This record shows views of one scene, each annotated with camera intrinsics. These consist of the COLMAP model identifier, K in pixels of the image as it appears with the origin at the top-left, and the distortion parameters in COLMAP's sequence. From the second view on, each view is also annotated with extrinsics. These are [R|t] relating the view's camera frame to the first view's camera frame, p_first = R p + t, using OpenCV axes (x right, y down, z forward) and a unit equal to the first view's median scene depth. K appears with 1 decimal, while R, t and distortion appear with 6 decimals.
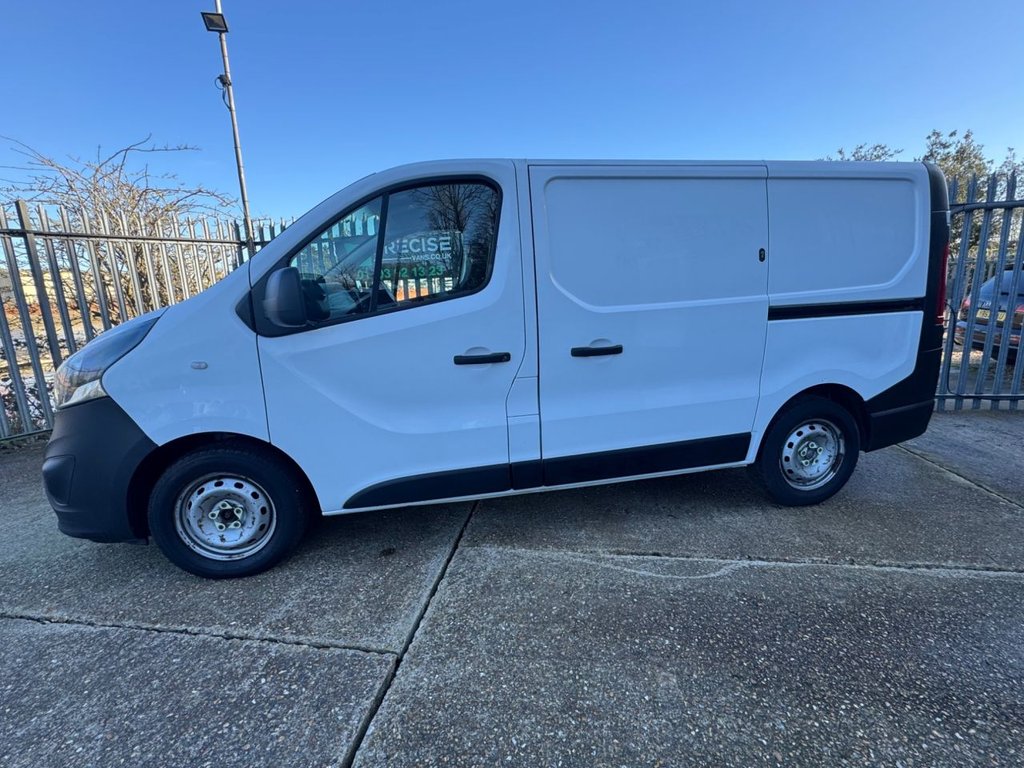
lens RADIAL K [[466.9, 0, 511.9], [0, 466.9, 382.3], [0, 0, 1]] dist [-0.000954, -0.000045]
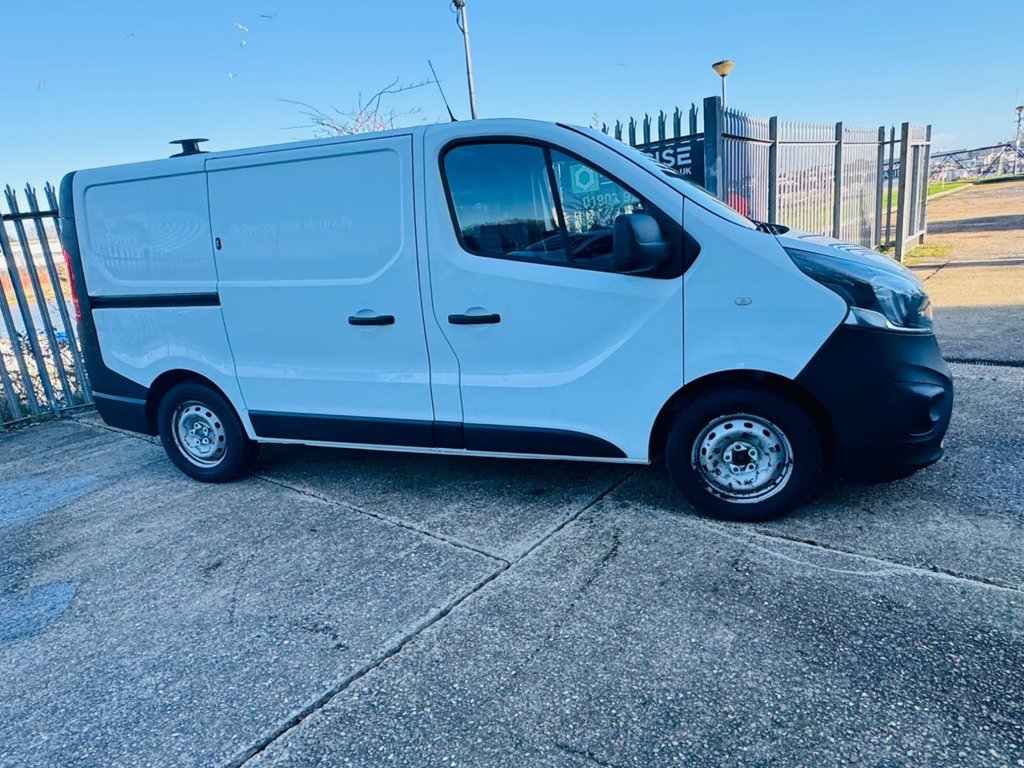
lens RADIAL K [[638.7, 0, 504.2], [0, 638.7, 384.6], [0, 0, 1]] dist [-0.002383, 0.002208]
pose [[0.861987, 0.076174, -0.501174, 0.416142], [-0.030087, 0.994590, 0.099422, -0.020796], [0.506036, -0.070622, 0.859616, -0.289938]]
